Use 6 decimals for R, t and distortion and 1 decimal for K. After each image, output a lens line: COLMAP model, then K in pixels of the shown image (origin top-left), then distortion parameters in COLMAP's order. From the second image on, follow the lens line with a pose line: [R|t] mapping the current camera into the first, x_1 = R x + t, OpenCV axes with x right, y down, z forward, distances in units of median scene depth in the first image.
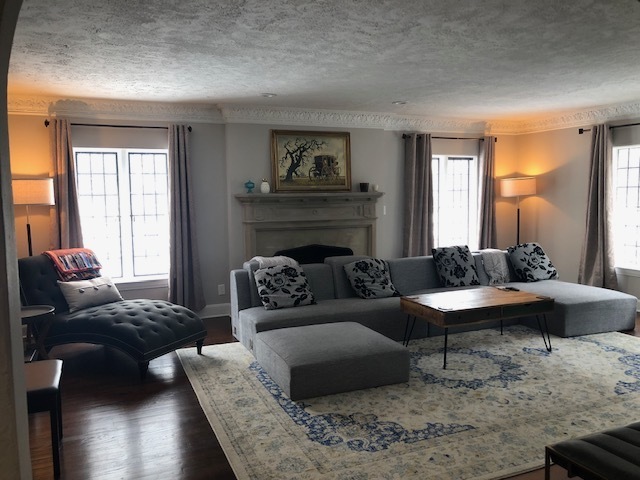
lens RADIAL K [[522.8, 0, 320.0], [0, 522.8, 240.0], [0, 0, 1]] dist [0.027874, -0.003212]
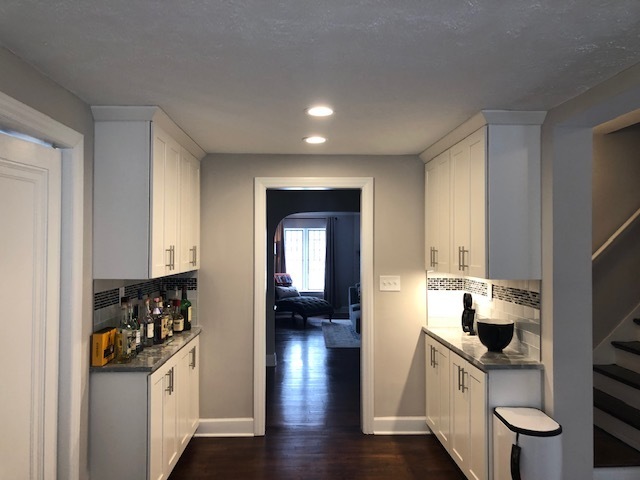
lens RADIAL K [[522.8, 0, 320.0], [0, 522.8, 240.0], [0, 0, 1]] dist [0.027874, -0.003212]
pose [[0.933440, 0.013129, -0.358494, 0.528690], [-0.048711, 0.994713, -0.090401, 0.074142], [0.355412, 0.101847, 0.929145, -1.133911]]
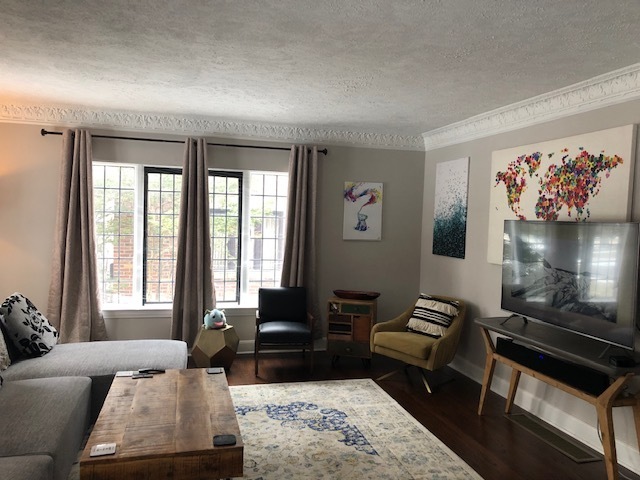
lens RADIAL K [[522.8, 0, 320.0], [0, 522.8, 240.0], [0, 0, 1]] dist [0.027874, -0.003212]
pose [[0.142086, -0.028864, 0.989433, -0.161642], [0.053405, 0.998342, 0.021455, -0.048530], [-0.988413, 0.049792, 0.143392, 0.480688]]
